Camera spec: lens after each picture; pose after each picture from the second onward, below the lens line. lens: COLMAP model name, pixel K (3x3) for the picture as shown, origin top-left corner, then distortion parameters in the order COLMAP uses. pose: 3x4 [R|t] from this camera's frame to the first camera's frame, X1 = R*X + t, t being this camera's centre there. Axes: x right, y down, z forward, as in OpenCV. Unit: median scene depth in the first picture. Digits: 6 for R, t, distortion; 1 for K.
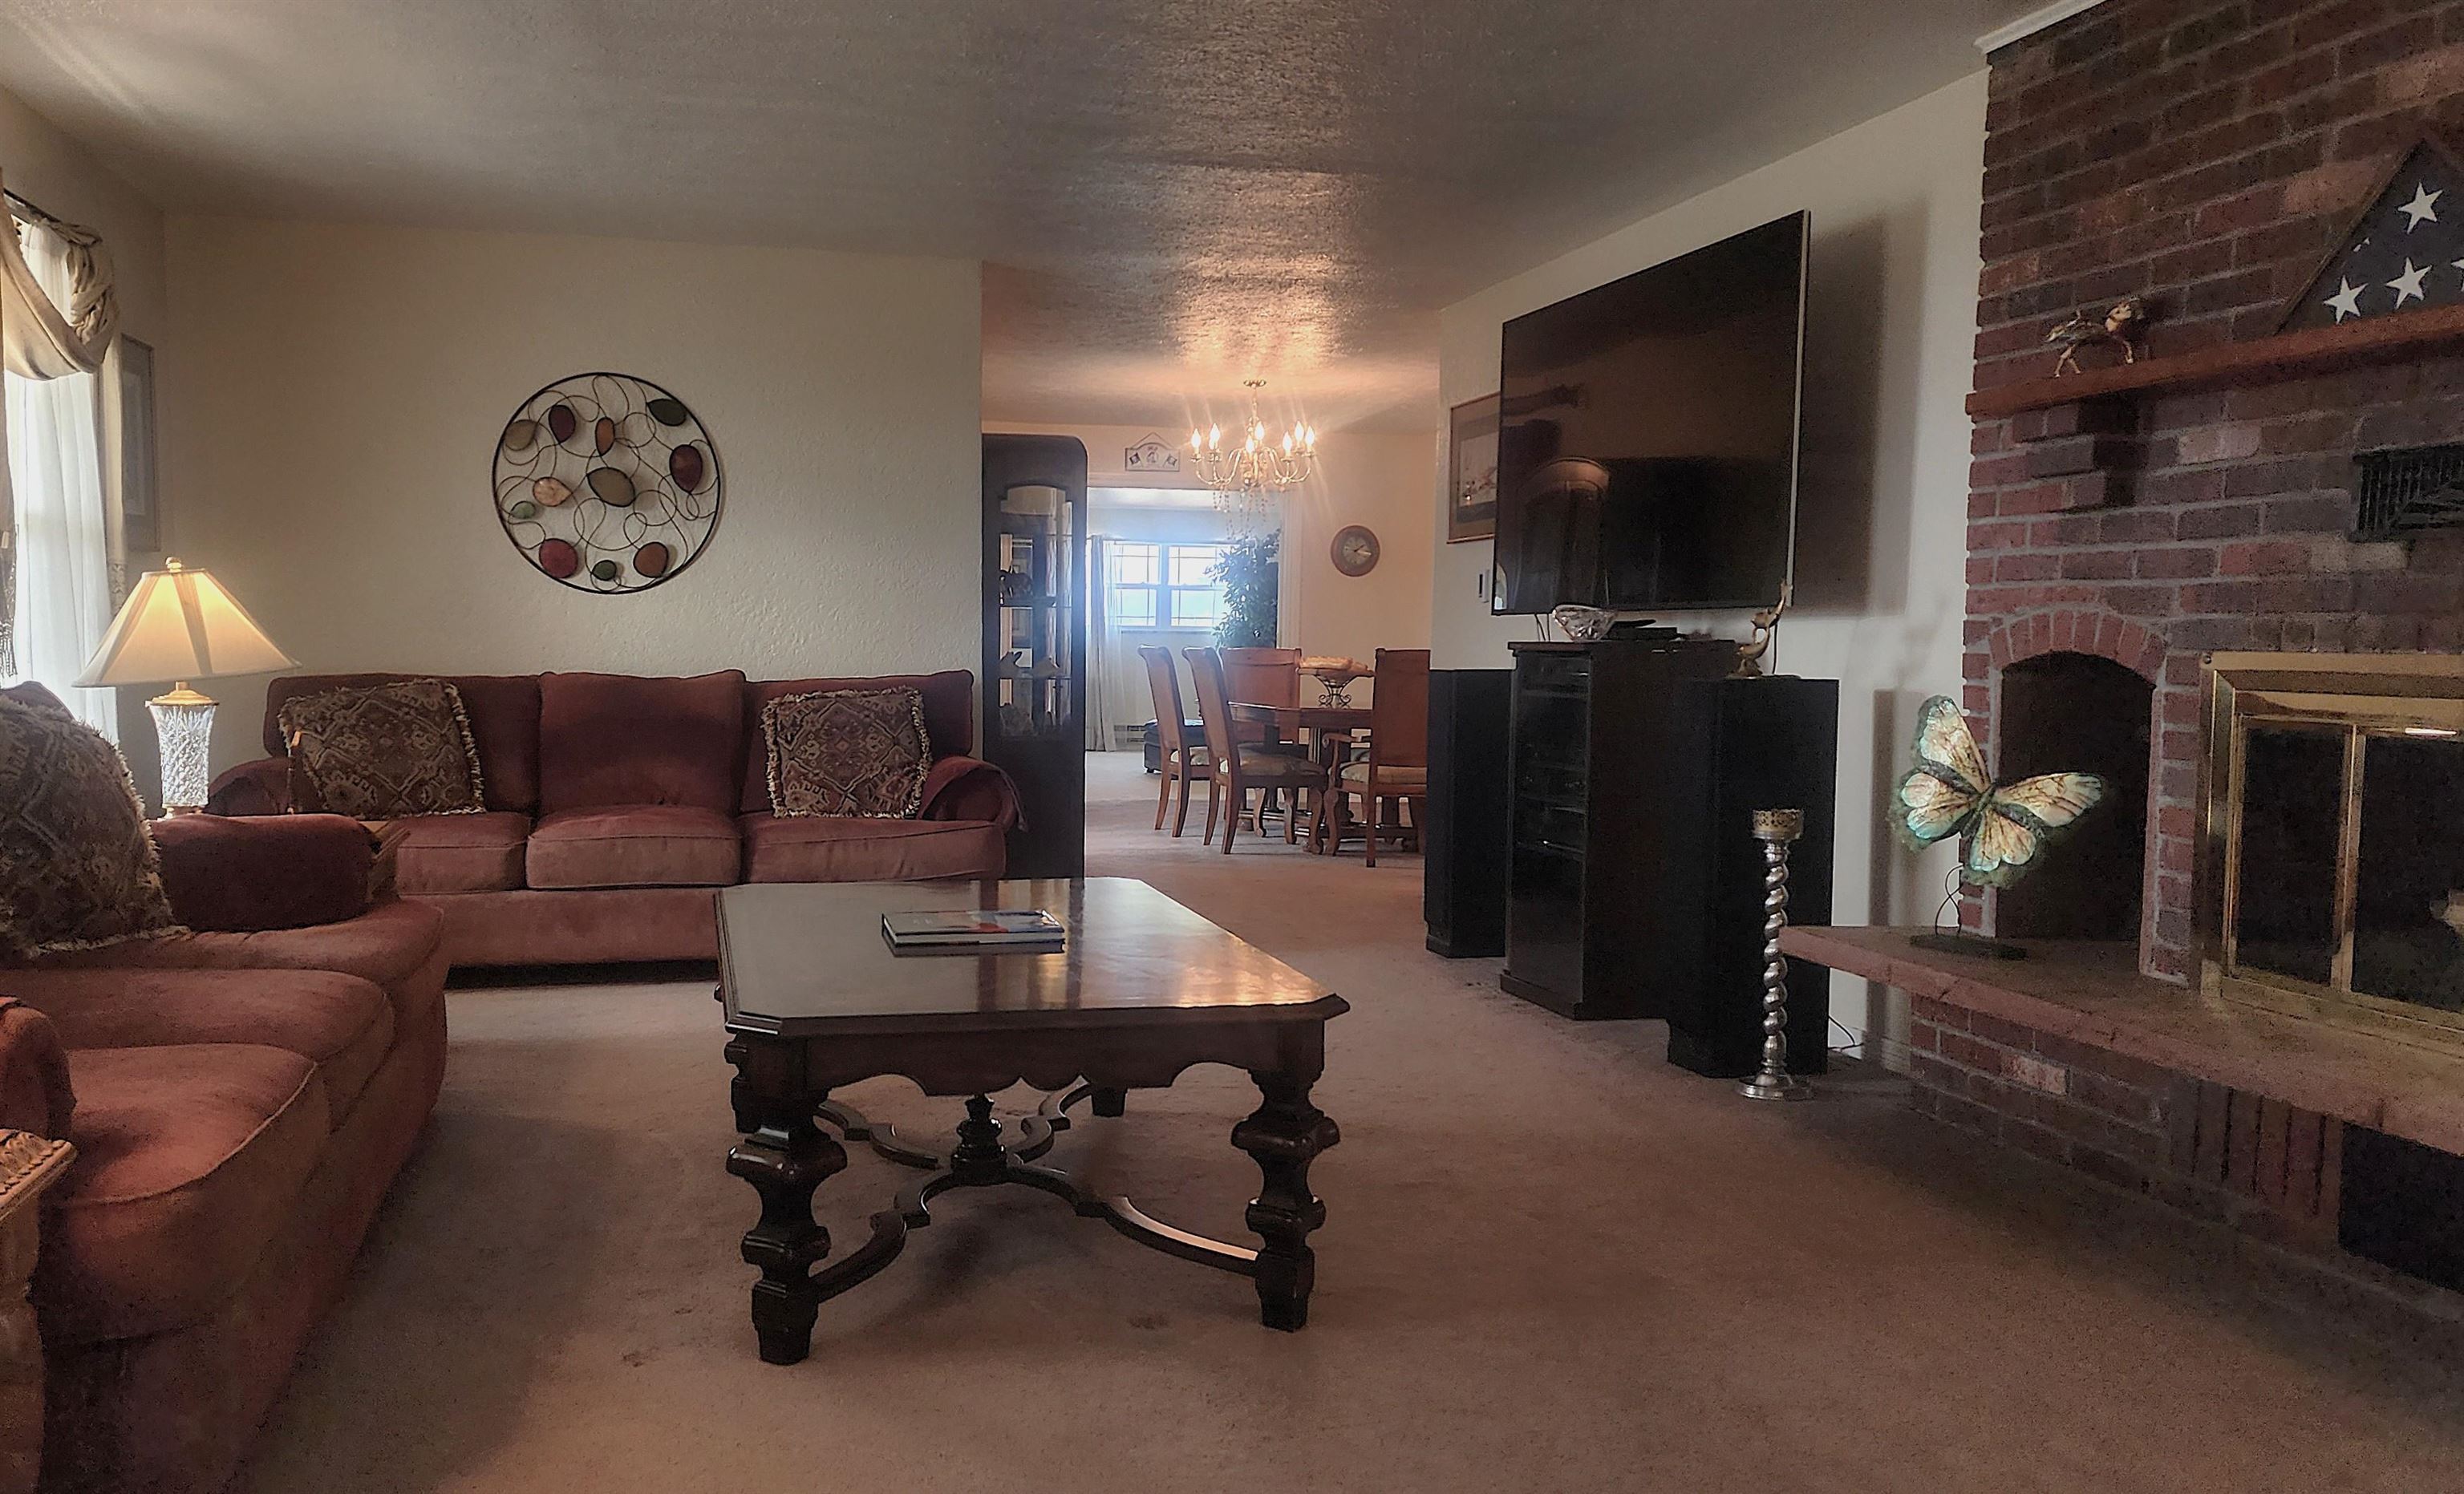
lens RADIAL K [[1910.1, 0, 1227.9], [0, 1910.1, 755.1], [0, 0, 1]] dist [-0.041549, -0.004048]
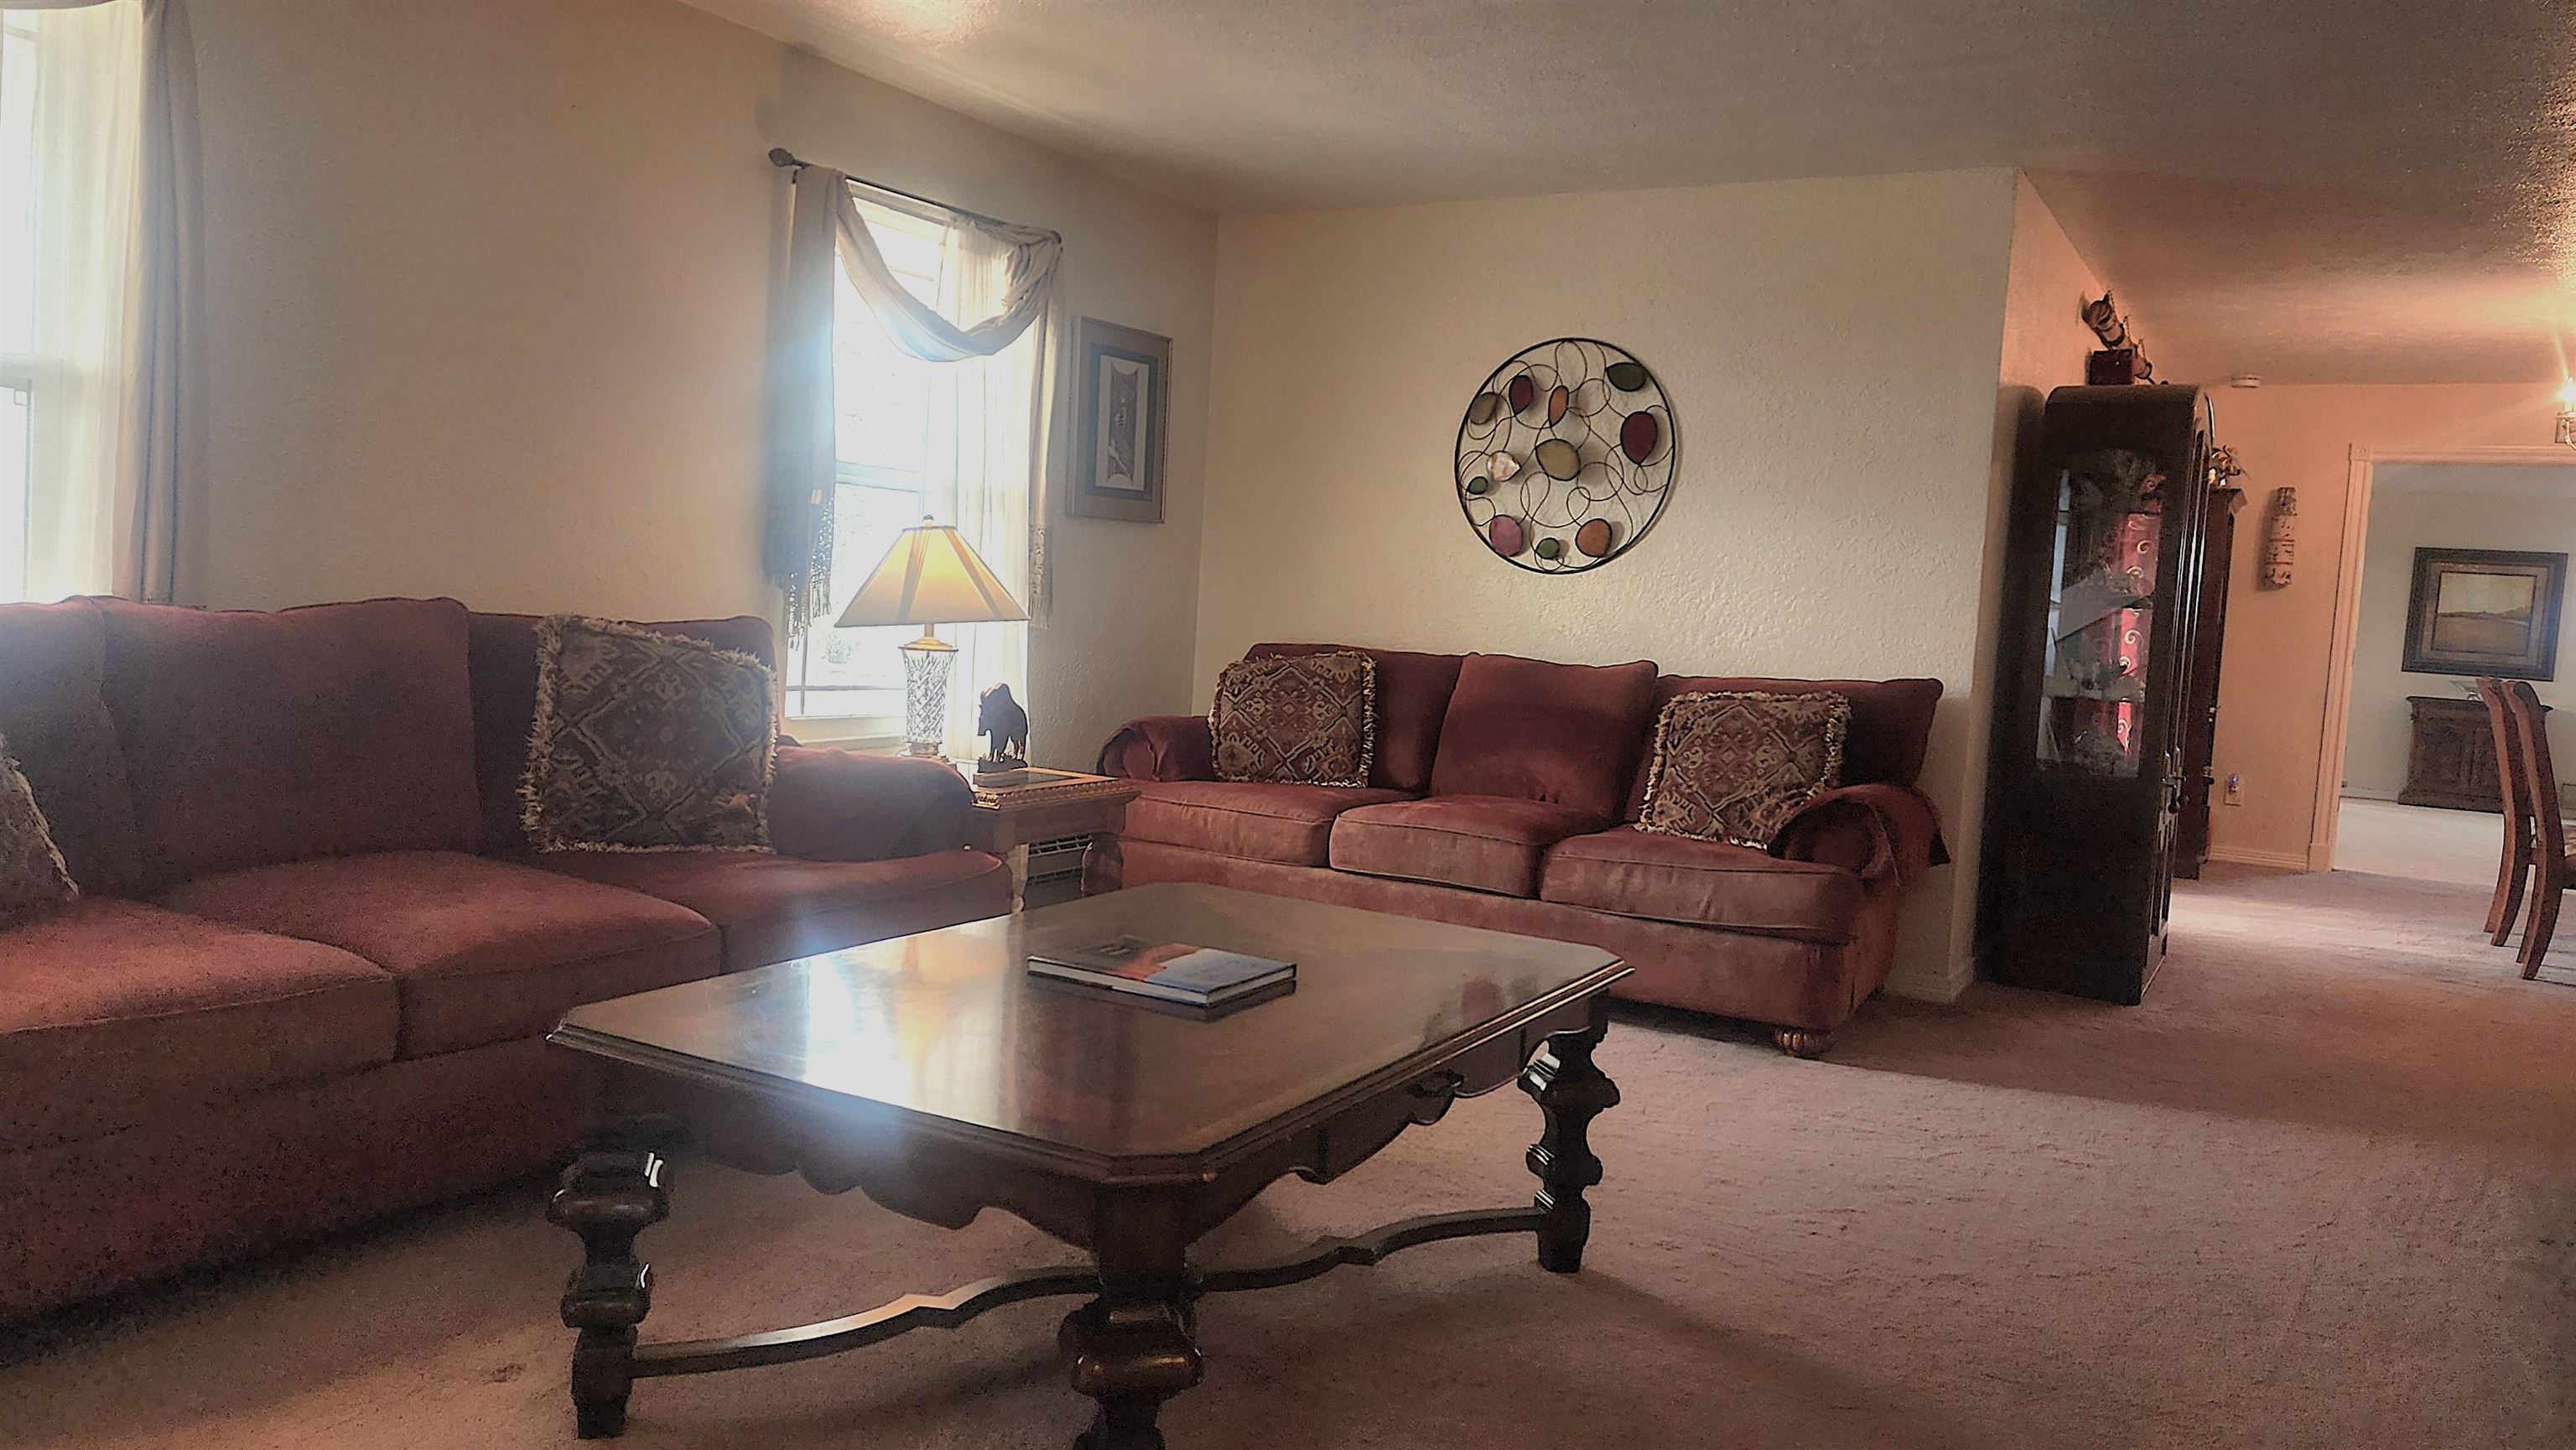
lens RADIAL K [[1772.3, 0, 1292.7], [0, 1772.3, 724.7], [0, 0, 1]] dist [0.008733, -0.000082]
pose [[0.662928, 0.078316, -0.744576, 0.249825], [-0.092197, 0.995484, 0.022620, -0.018579], [0.742984, 0.053652, 0.667155, 0.324785]]
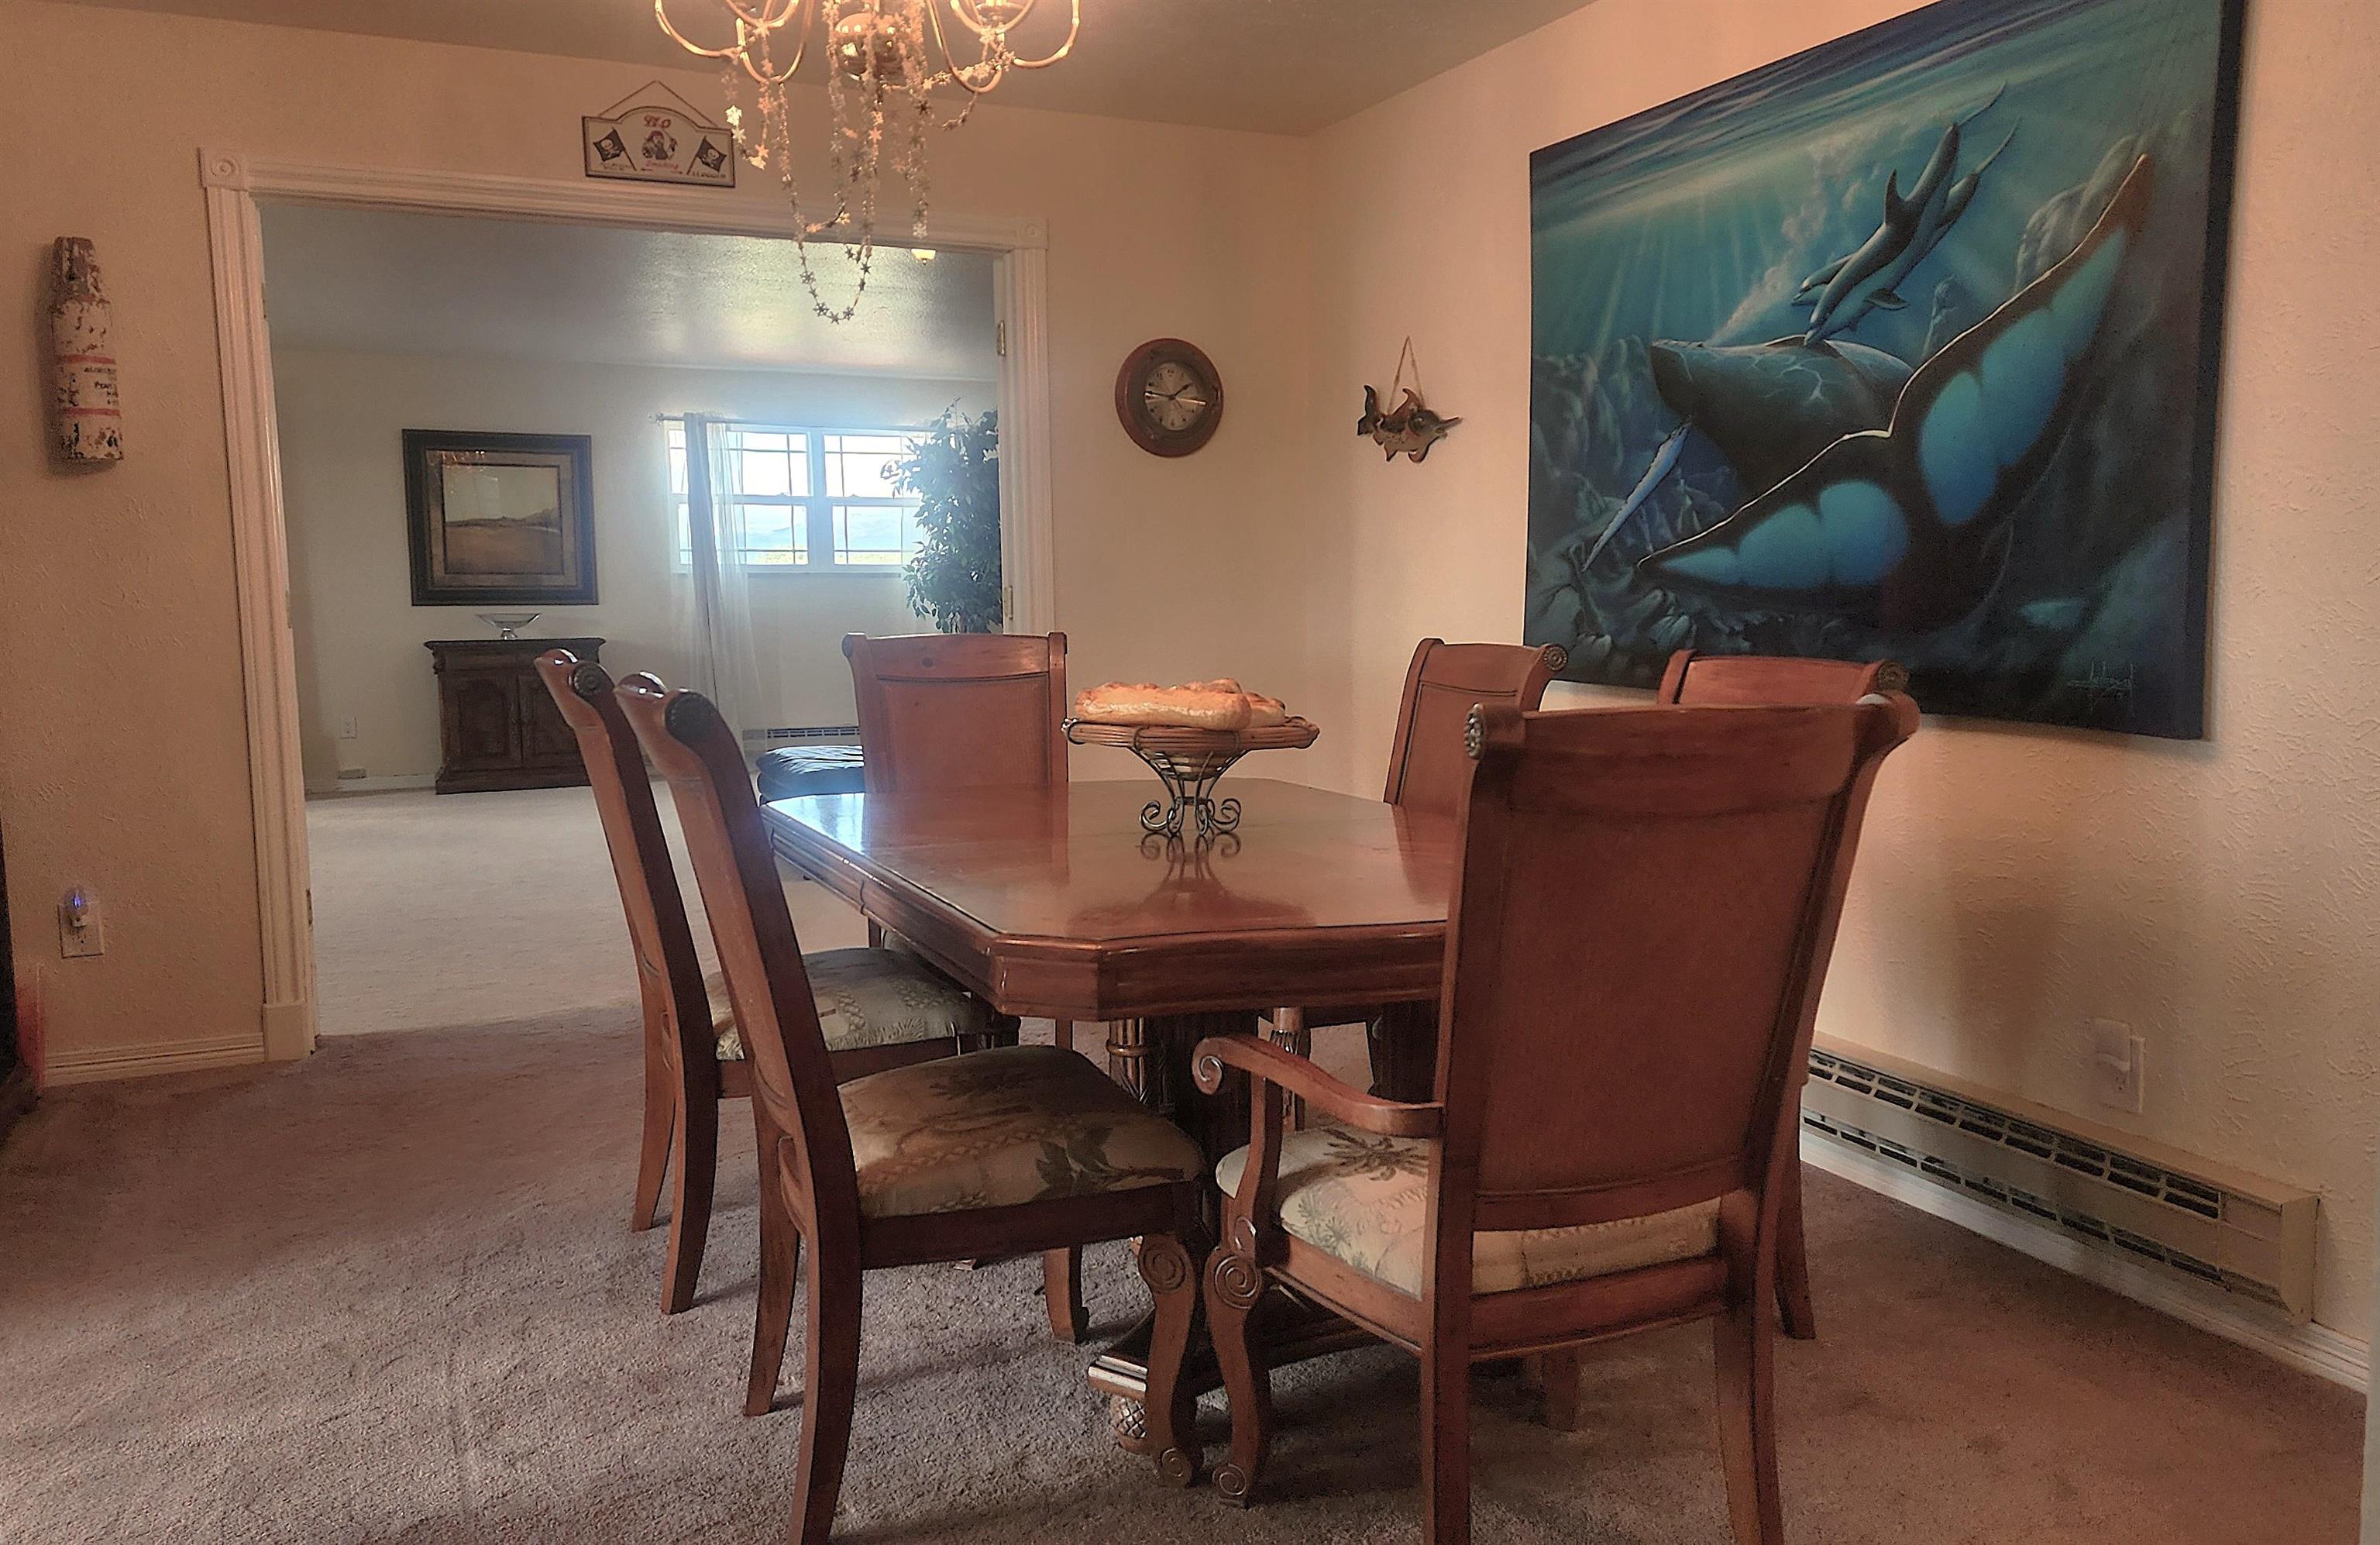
lens RADIAL K [[1667.8, 0, 1202.0], [0, 1667.8, 773.0], [0, 0, 1]] dist [0.035304, 0.000207]
pose [[0.990014, -0.037438, 0.135908, 0.032045], [0.028608, 0.997386, 0.066354, -0.082033], [-0.138037, -0.061803, 0.988497, 1.114414]]
